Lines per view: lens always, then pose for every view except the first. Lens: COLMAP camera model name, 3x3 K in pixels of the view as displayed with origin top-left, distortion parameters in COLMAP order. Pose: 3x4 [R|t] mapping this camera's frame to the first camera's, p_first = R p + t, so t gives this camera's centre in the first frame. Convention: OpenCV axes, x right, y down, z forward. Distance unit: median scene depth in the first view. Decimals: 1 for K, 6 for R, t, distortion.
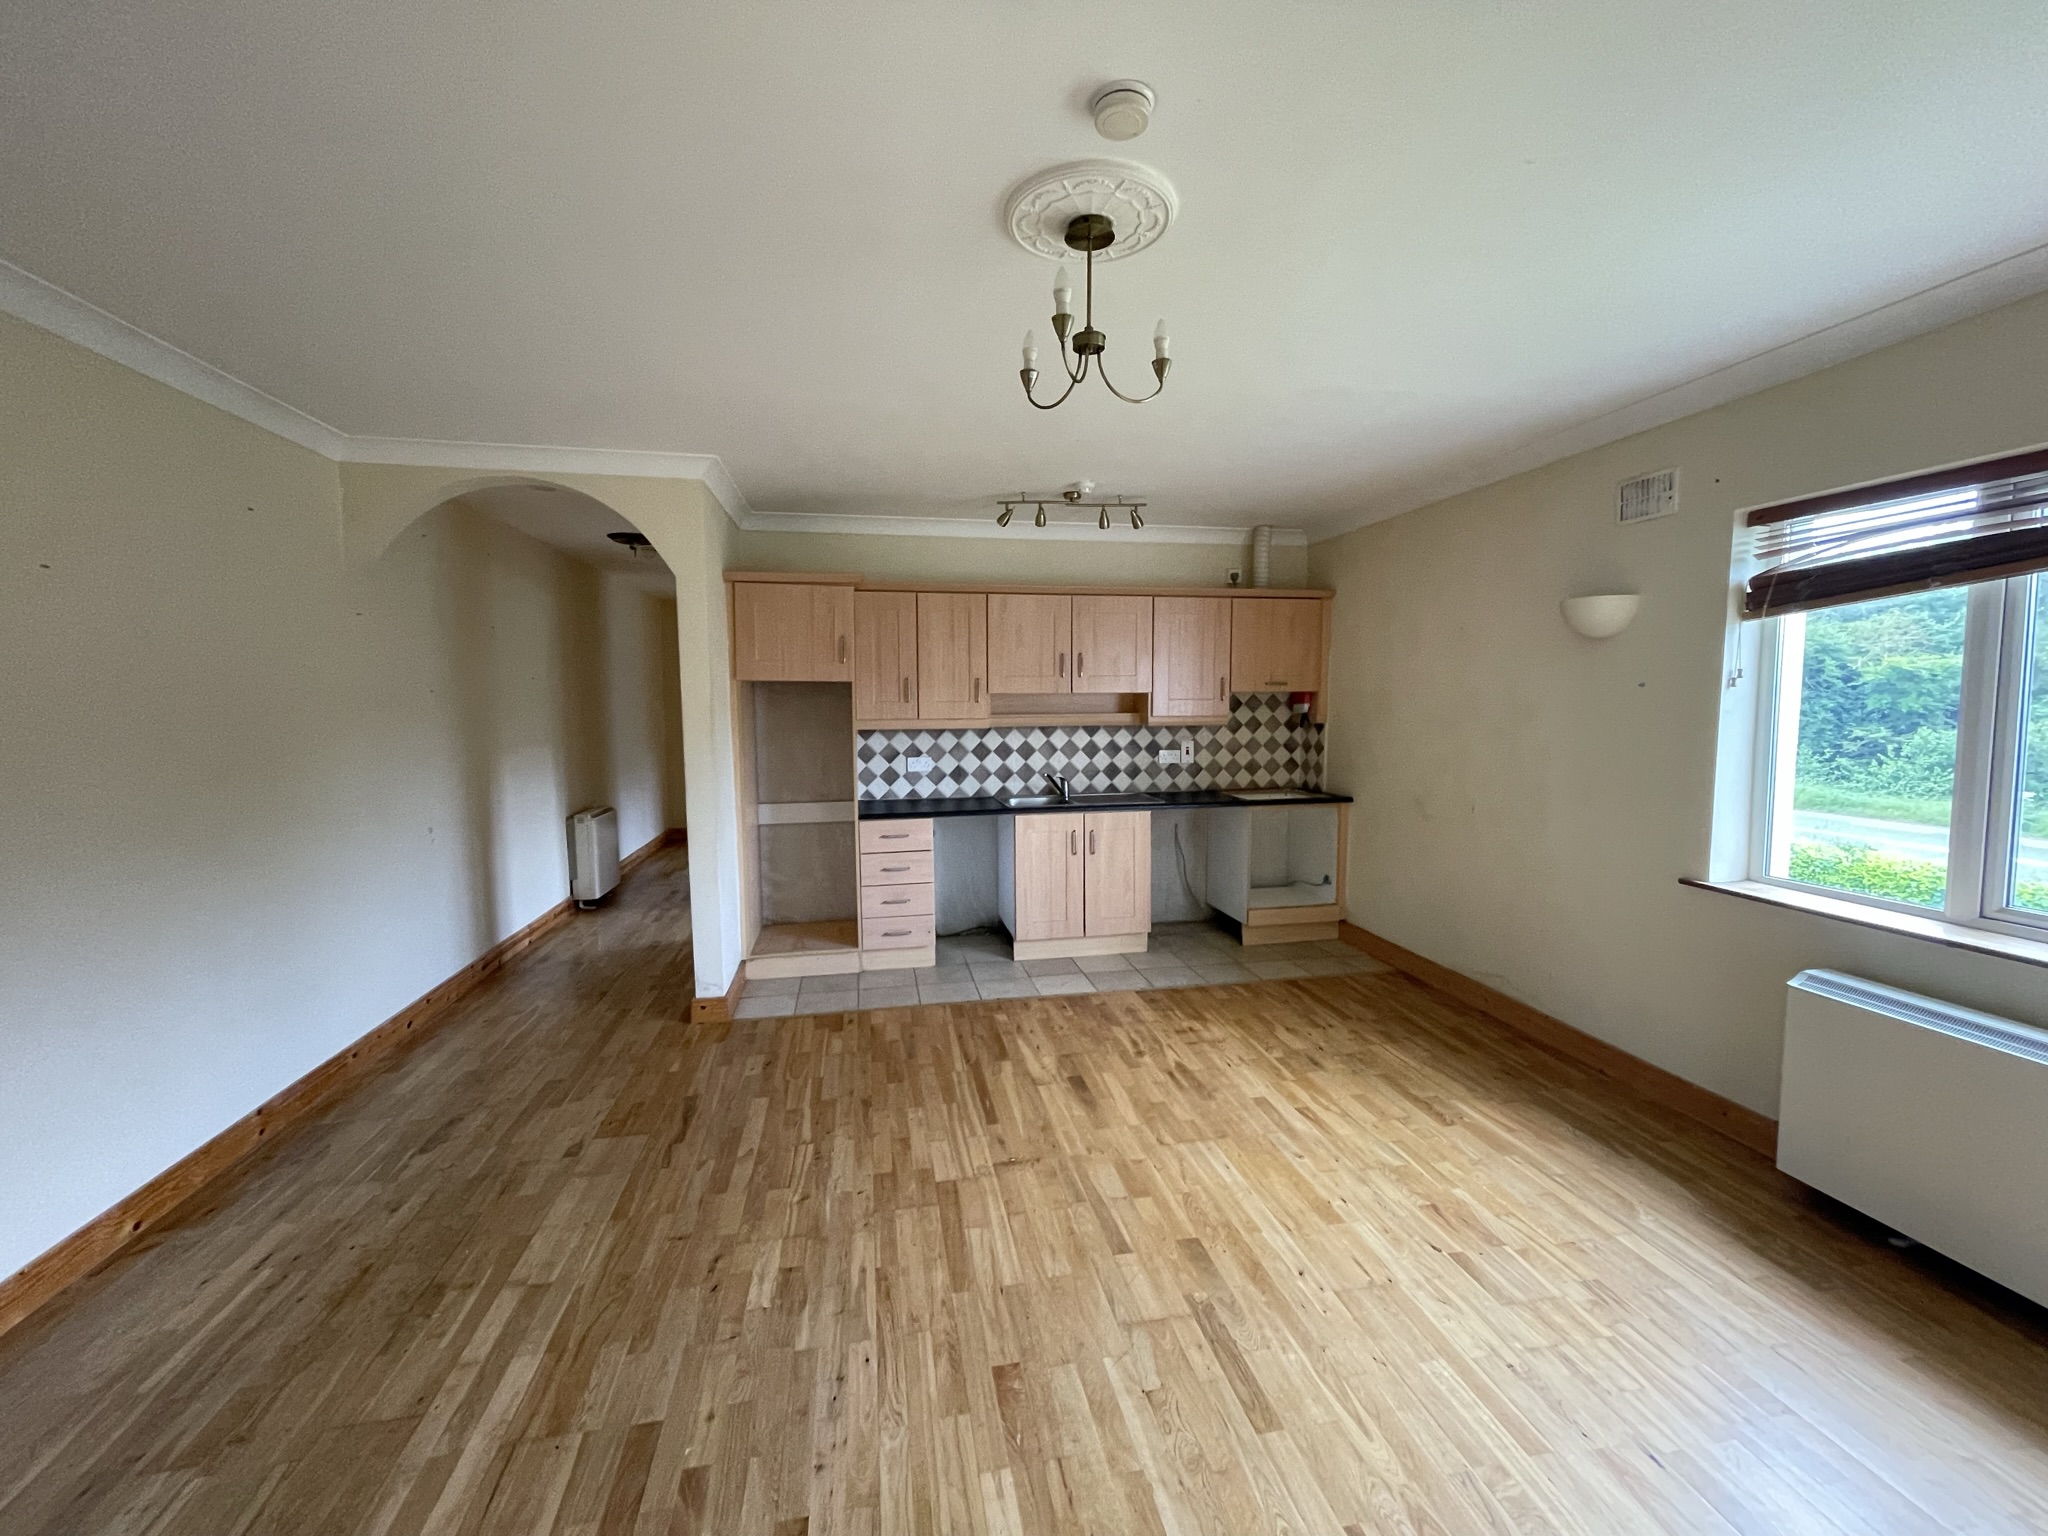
lens RADIAL K [[810.2, 0, 1005.4], [0, 810.2, 764.2], [0, 0, 1]] dist [-0.003163, 0.000123]
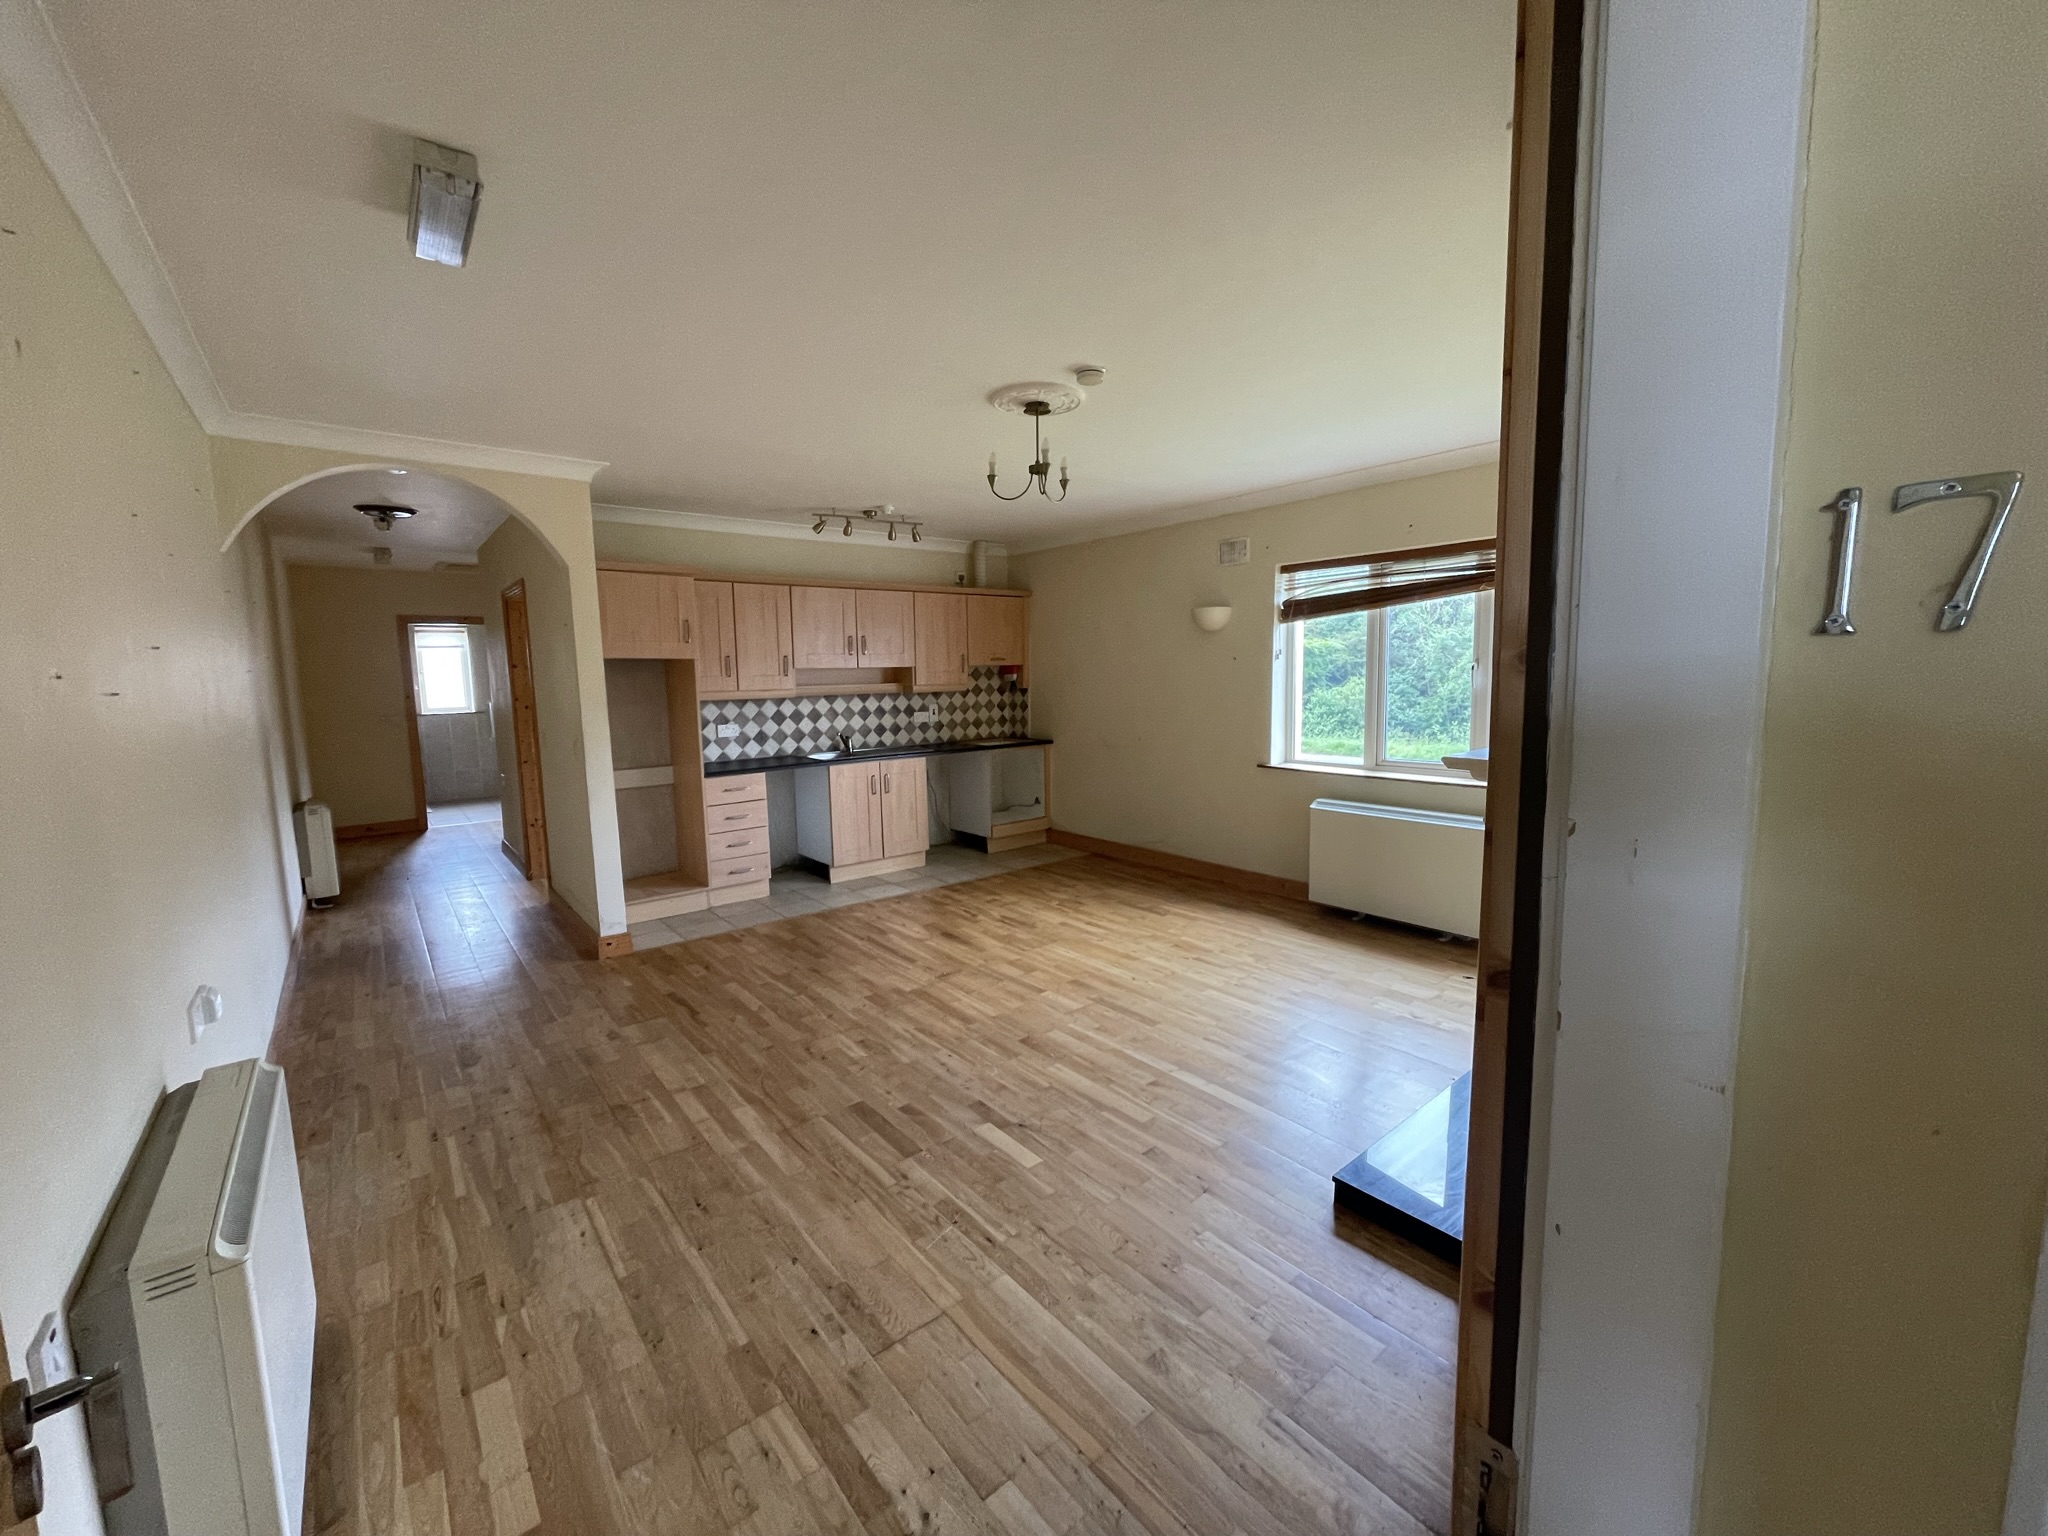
lens RADIAL K [[810.2, 0, 990.8], [0, 810.2, 764.4], [0, 0, 1]] dist [-0.003163, 0.000123]
pose [[0.889481, -0.063267, 0.452571, -0.401977], [0.050497, 0.997913, 0.040254, 0.027770], [-0.454173, -0.012952, 0.890819, -0.270385]]
